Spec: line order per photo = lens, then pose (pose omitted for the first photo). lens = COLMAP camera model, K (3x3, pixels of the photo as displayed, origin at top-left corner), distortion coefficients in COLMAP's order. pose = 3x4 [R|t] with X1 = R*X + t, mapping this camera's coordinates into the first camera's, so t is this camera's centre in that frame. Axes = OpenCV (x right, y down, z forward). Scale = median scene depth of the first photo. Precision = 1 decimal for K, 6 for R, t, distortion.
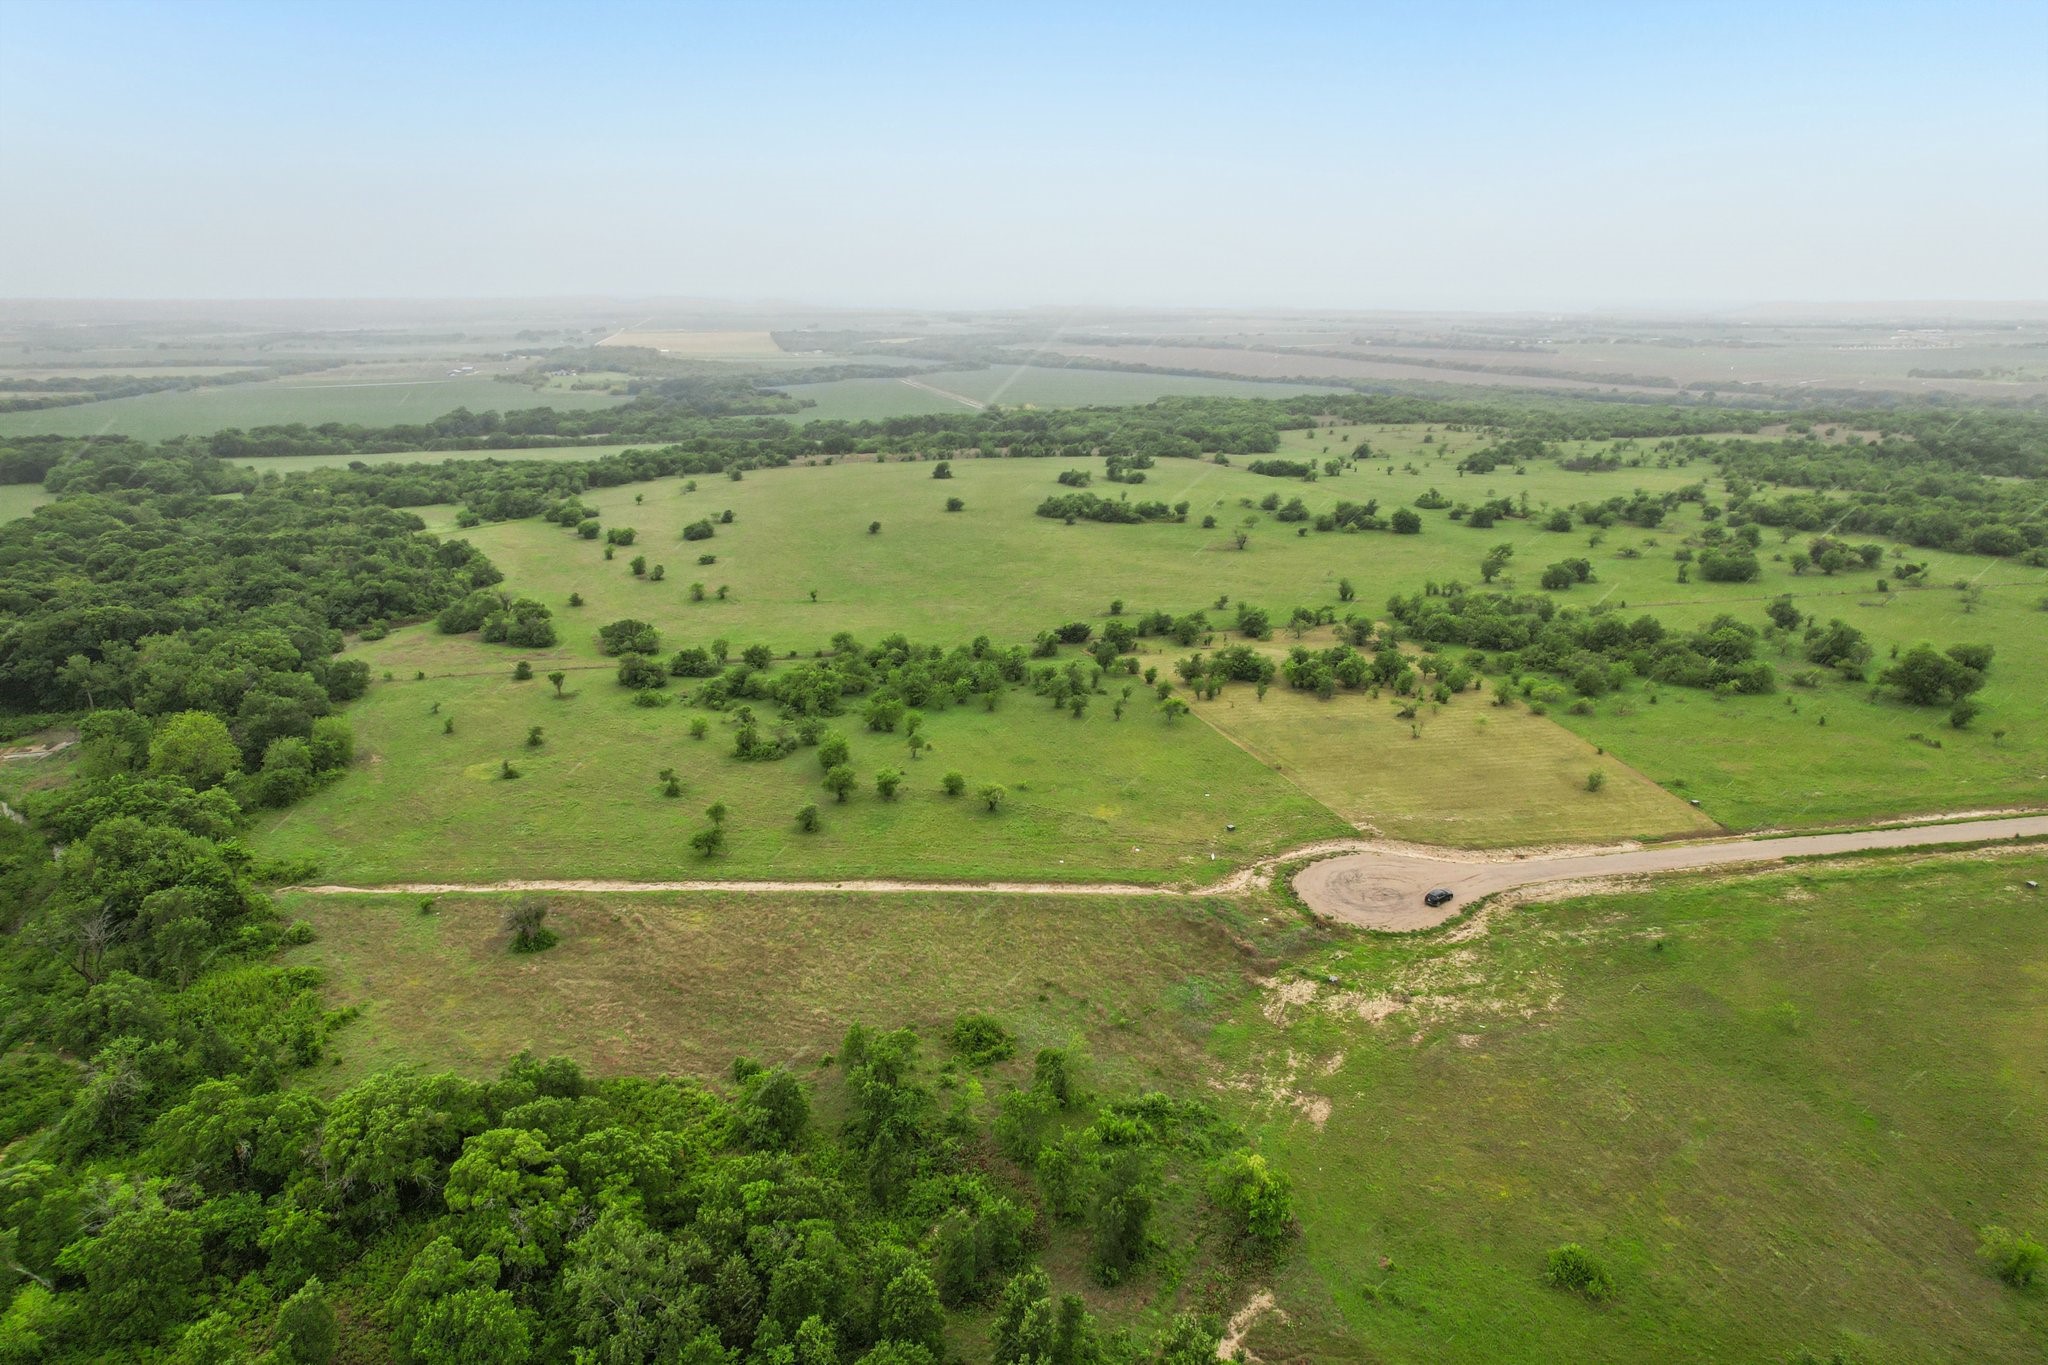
lens RADIAL K [[1337.3, 0, 1027.2], [0, 1337.3, 681.8], [0, 0, 1]] dist [-0.077867, 0.066625]
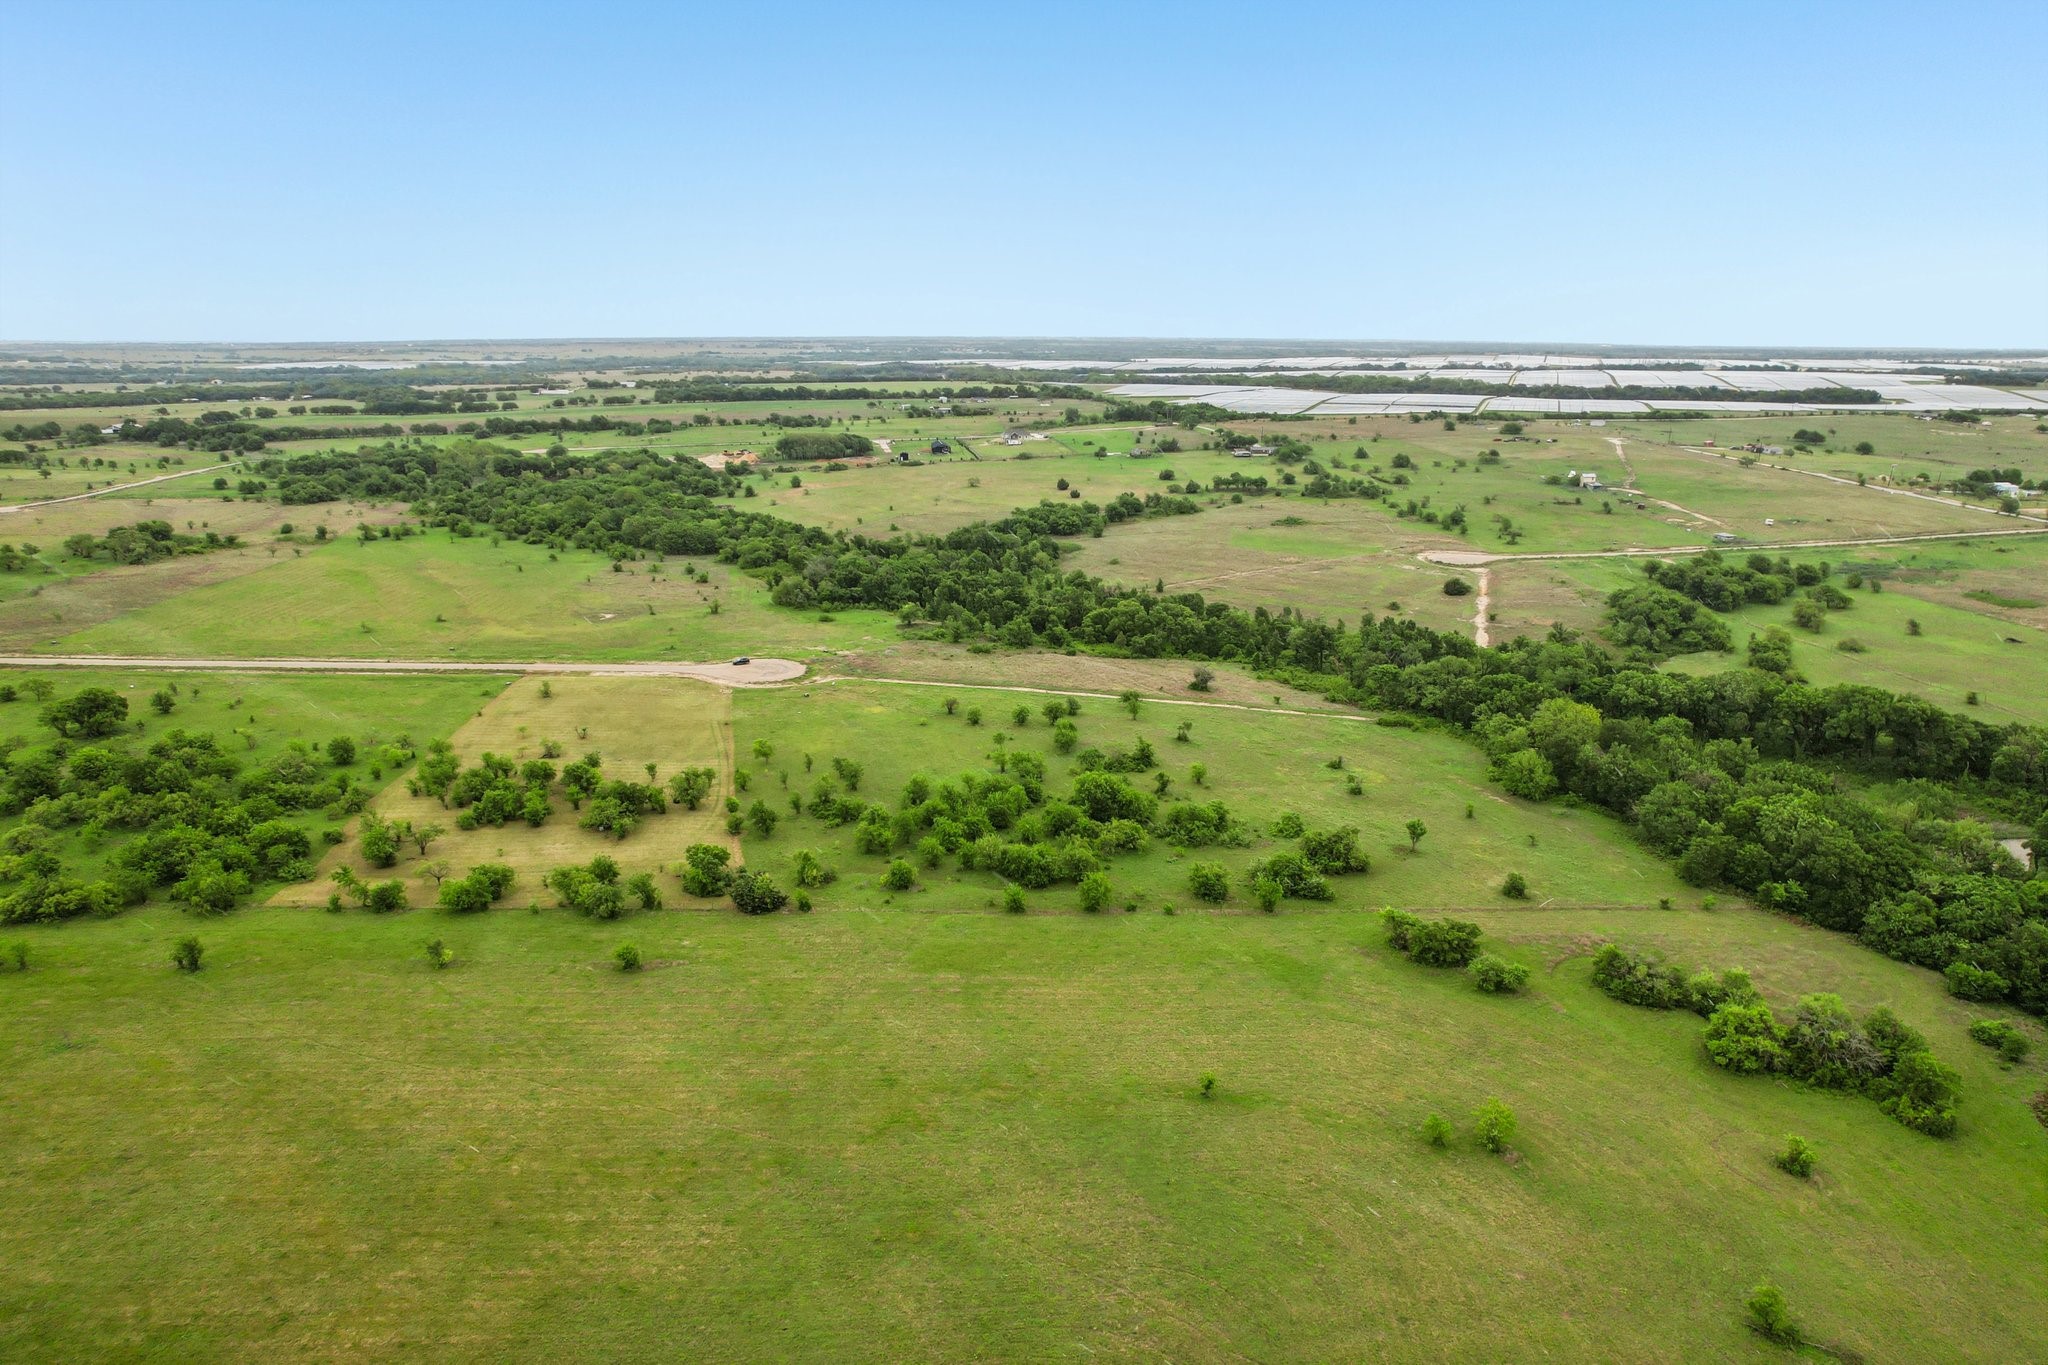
lens RADIAL K [[1337.3, 0, 1027.2], [0, 1337.3, 681.8], [0, 0, 1]] dist [-0.077867, 0.066625]
pose [[-0.996430, -0.024381, 0.080825, -0.244665], [0.021832, 0.850409, 0.525669, -0.765873], [-0.081551, 0.525556, -0.846841, 2.417267]]
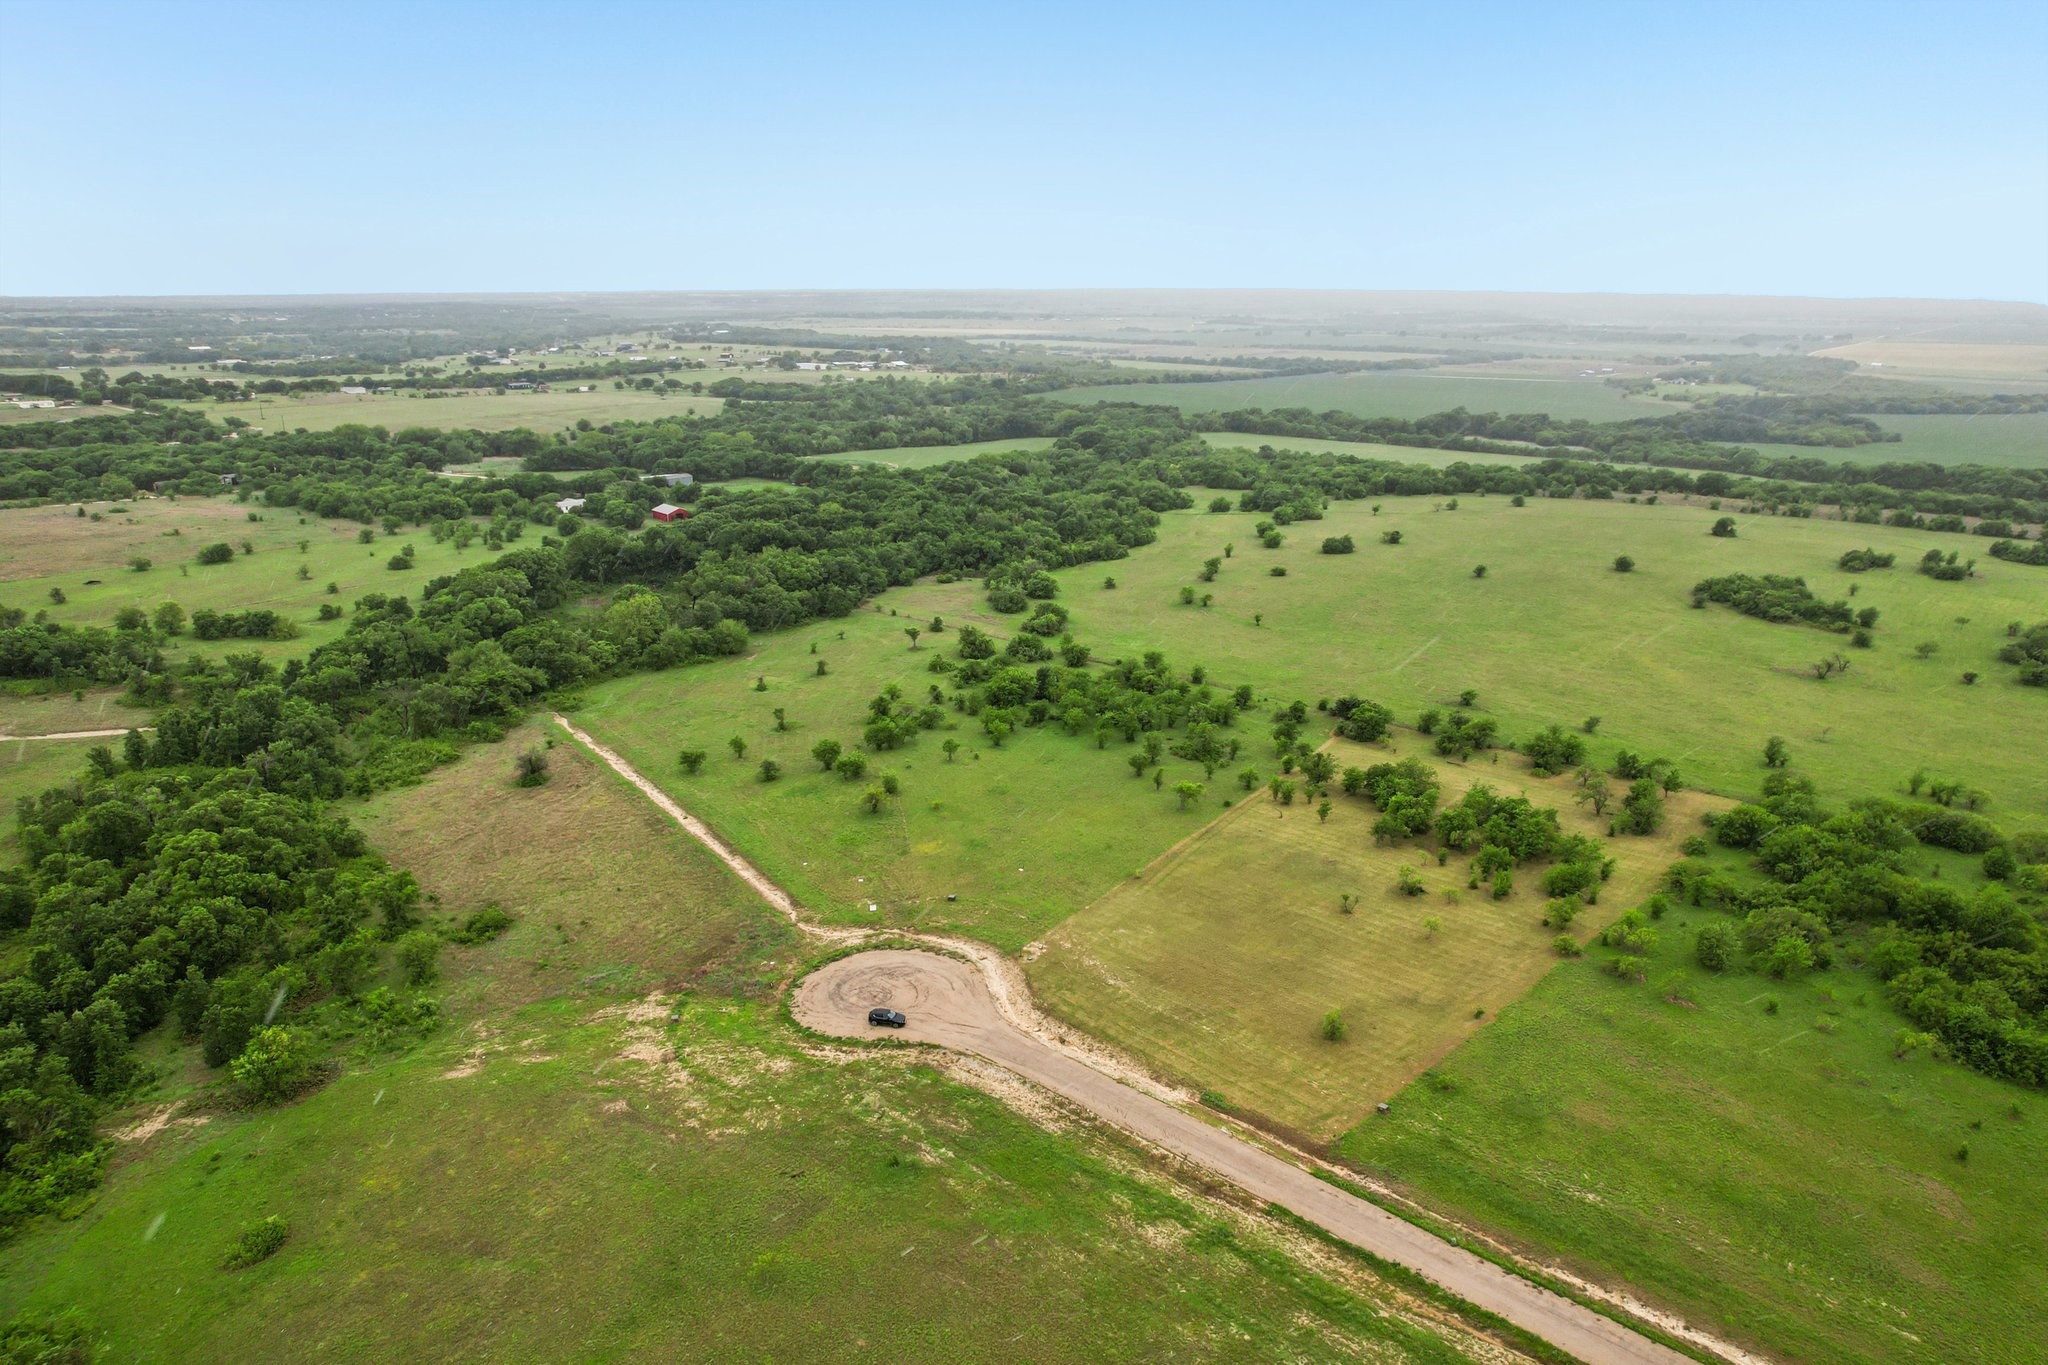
lens RADIAL K [[1337.3, 0, 1027.2], [0, 1337.3, 681.8], [0, 0, 1]] dist [-0.077867, 0.066625]
pose [[0.617693, 0.225371, -0.753435, 0.910201], [-0.222537, 0.968990, 0.107405, -0.162285], [0.754277, 0.101324, 0.648691, 0.421211]]
